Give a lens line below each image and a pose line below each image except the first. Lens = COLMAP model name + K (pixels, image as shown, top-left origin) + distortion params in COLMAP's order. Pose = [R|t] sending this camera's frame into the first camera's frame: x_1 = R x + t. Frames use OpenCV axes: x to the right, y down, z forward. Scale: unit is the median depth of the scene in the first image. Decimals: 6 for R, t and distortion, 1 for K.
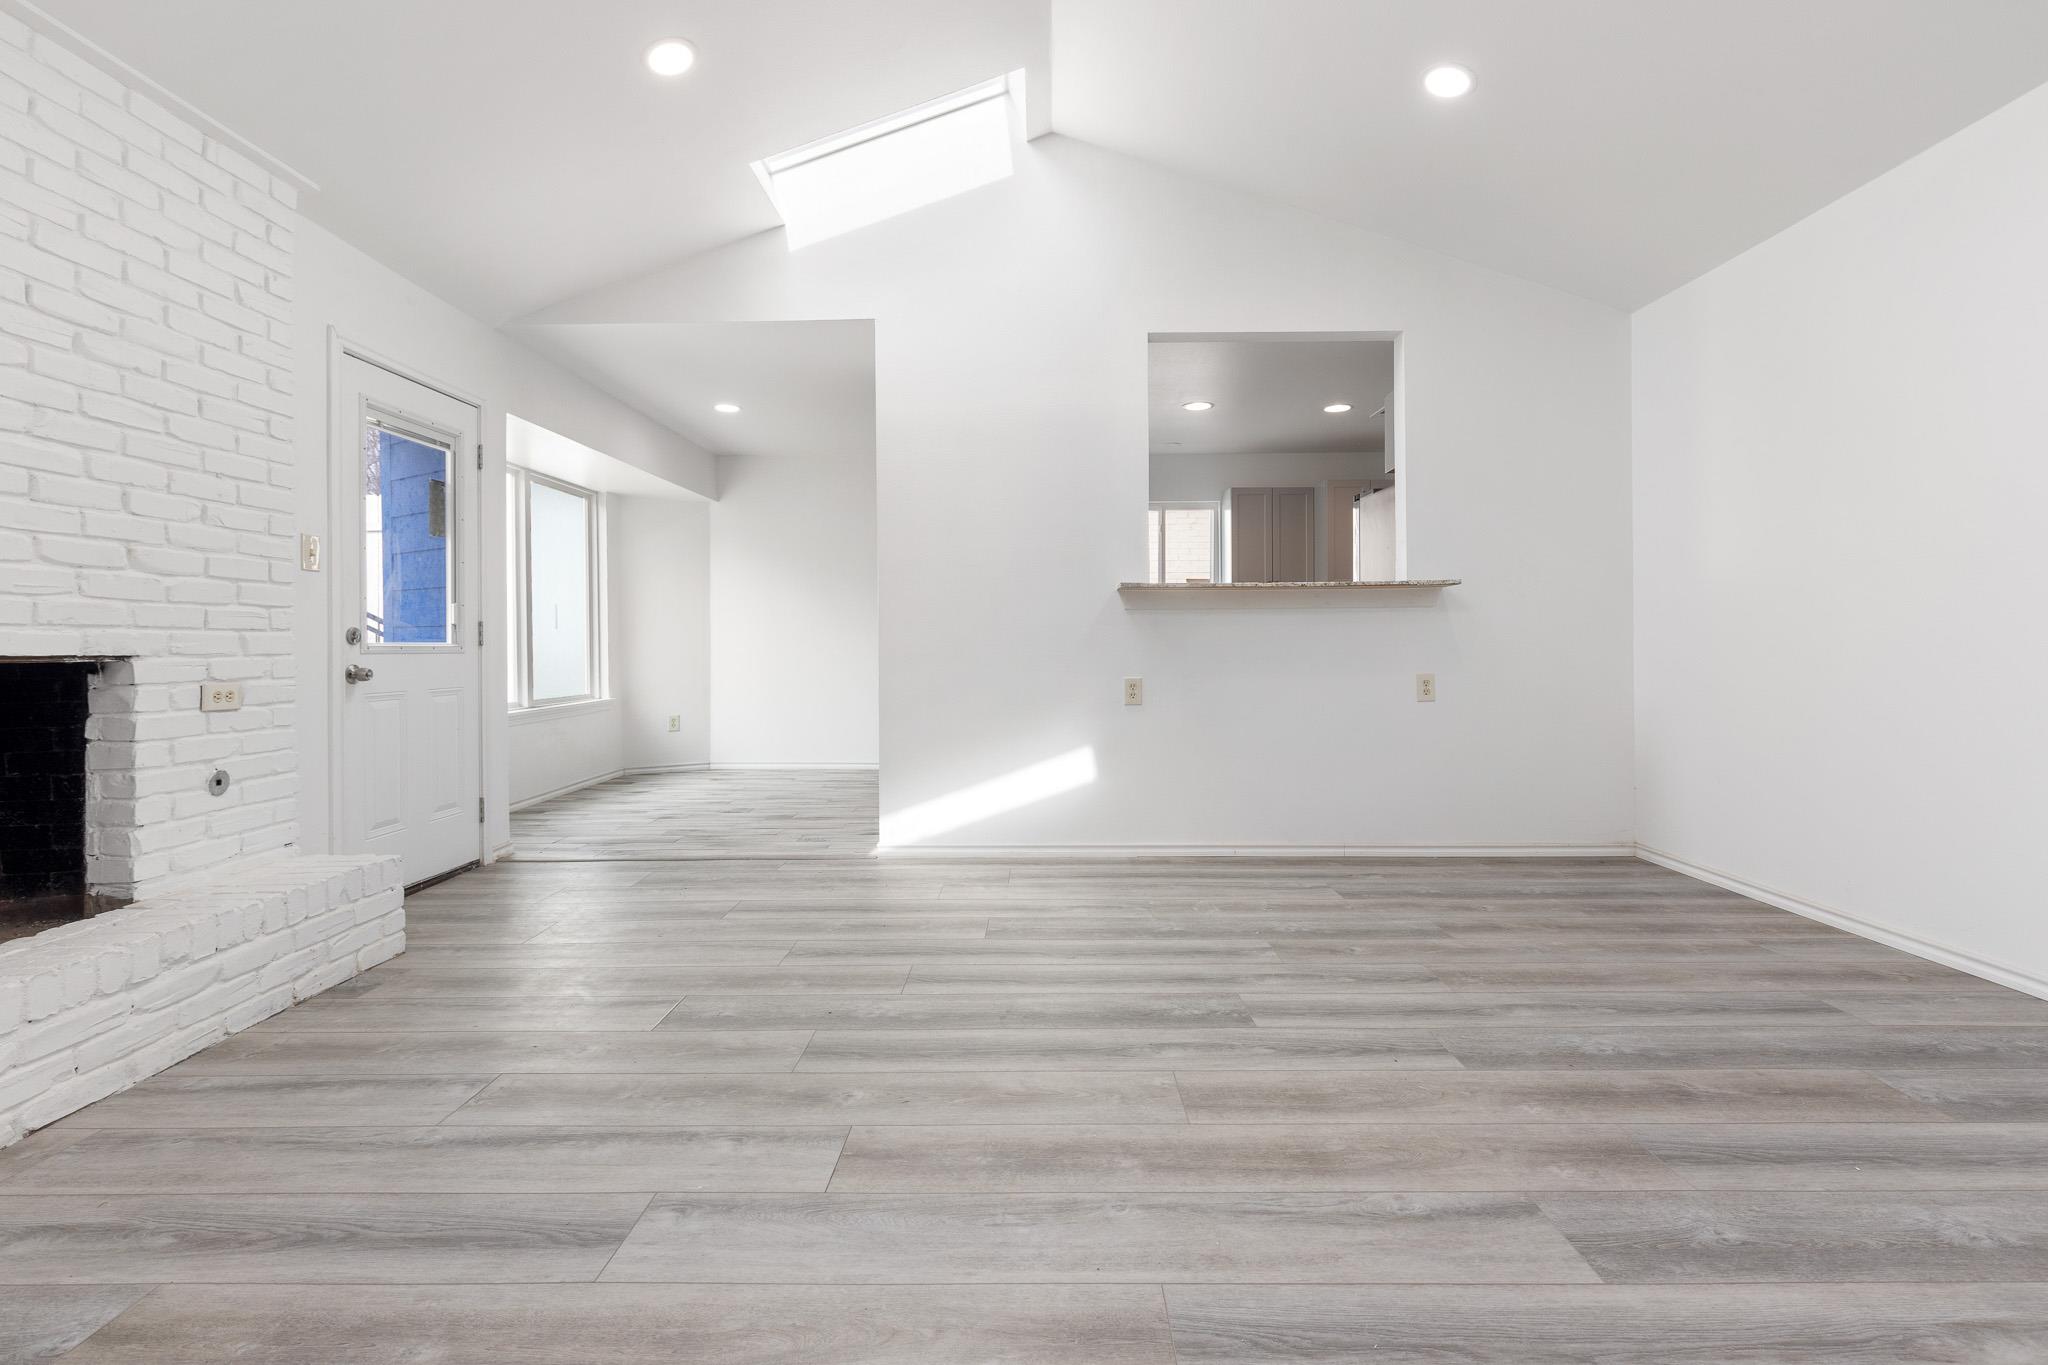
lens RADIAL K [[921.1, 0, 1030.1], [0, 921.1, 650.2], [0, 0, 1]] dist [0.001714, -0.000788]
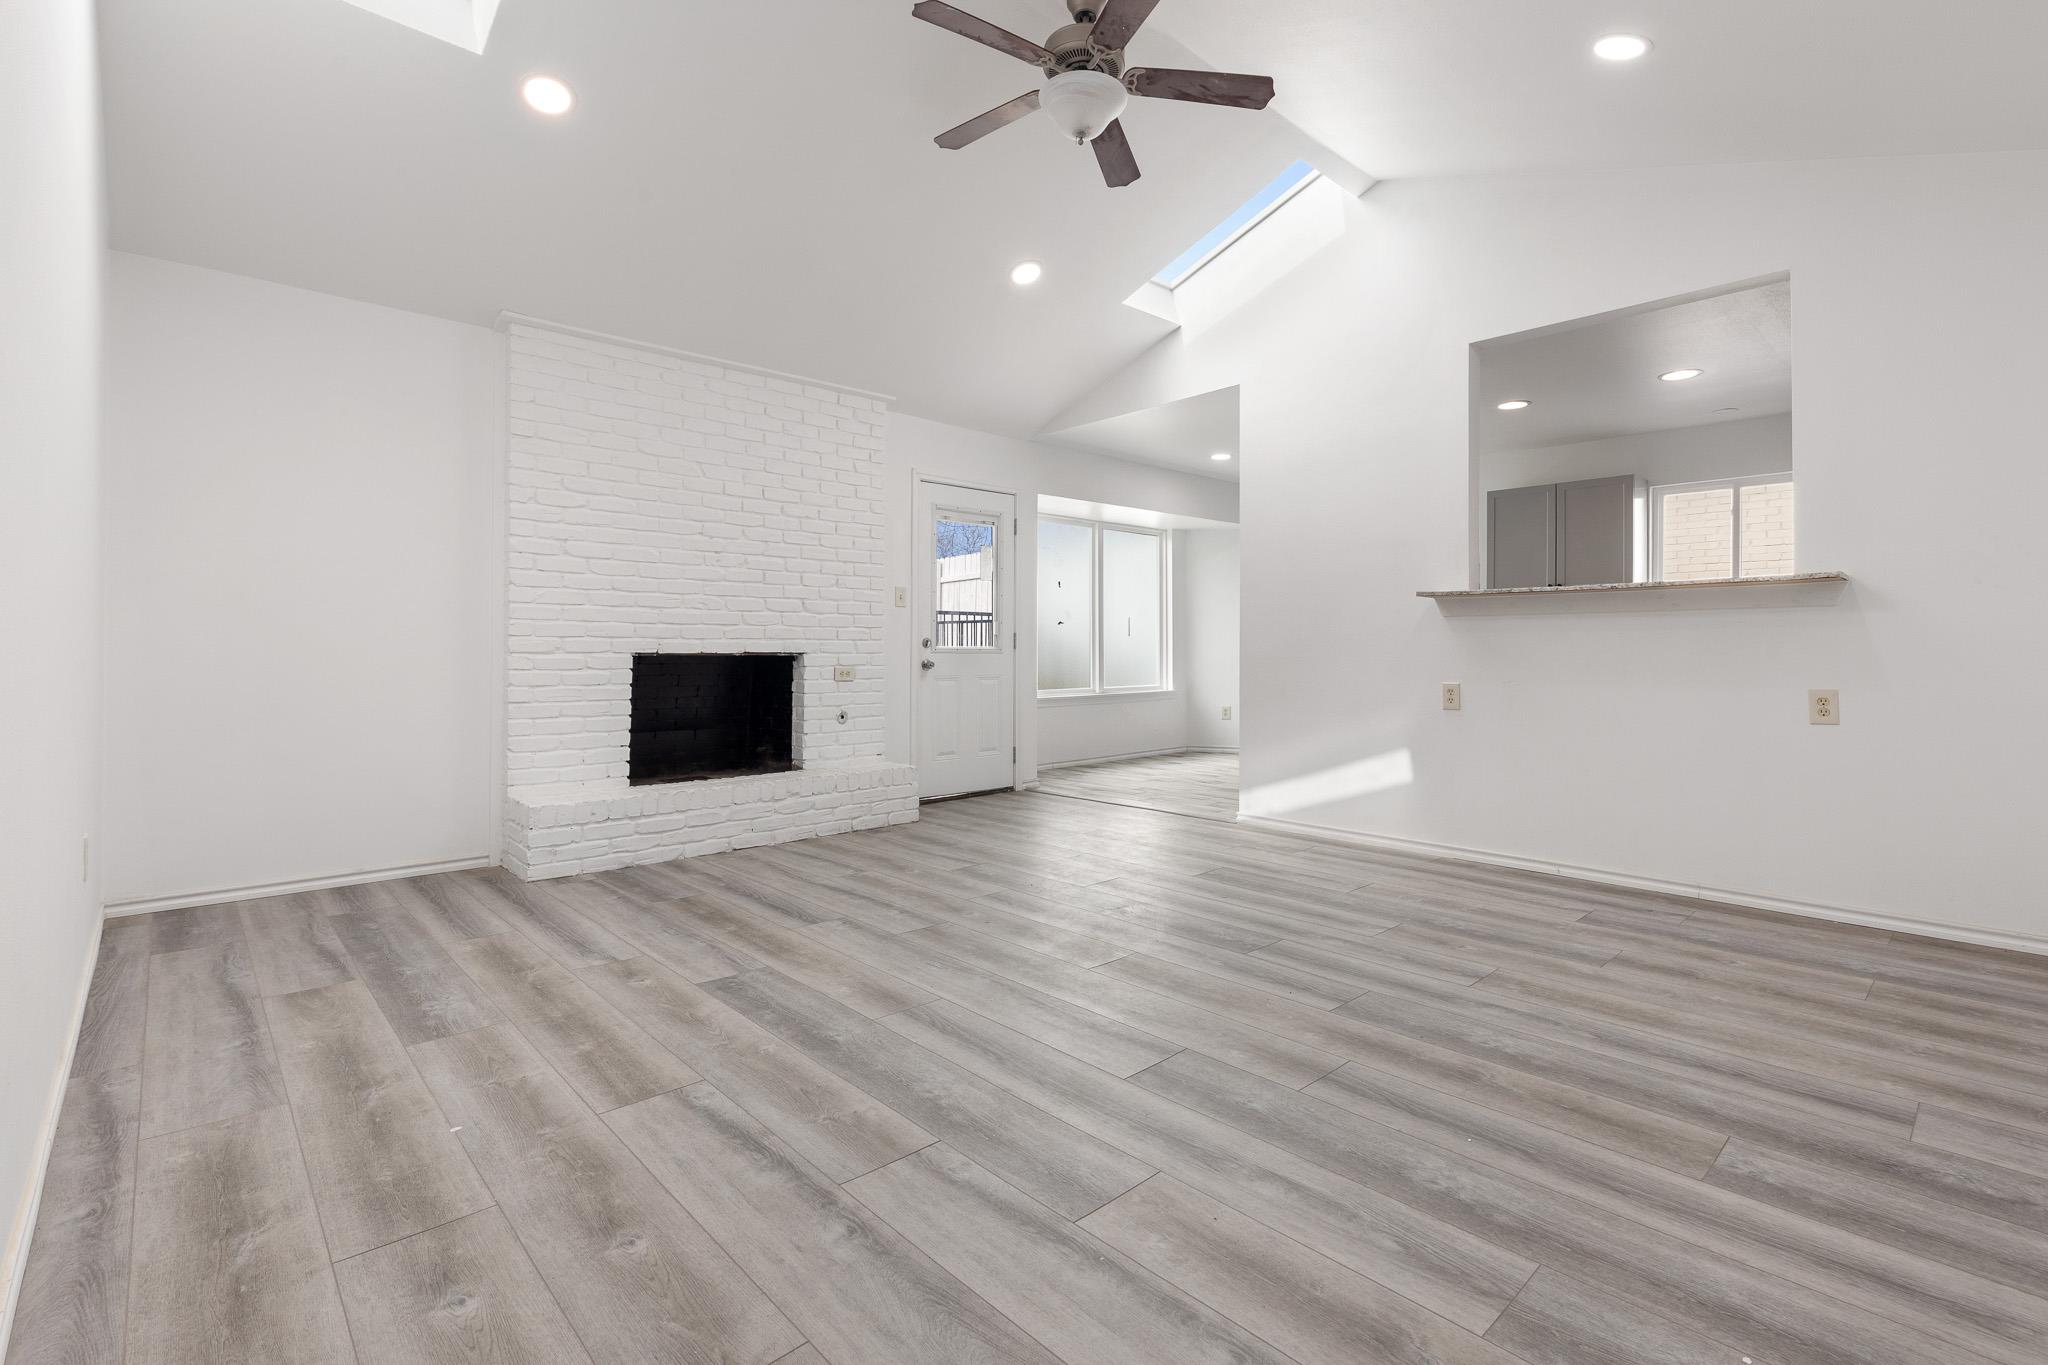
lens RADIAL K [[921.1, 0, 1030.1], [0, 921.1, 650.2], [0, 0, 1]] dist [0.001714, -0.000788]
pose [[0.691067, 0.006471, -0.722762, 0.849319], [-0.008622, 0.999963, 0.000709, -0.005413], [0.722740, 0.005742, 0.691097, -0.079249]]
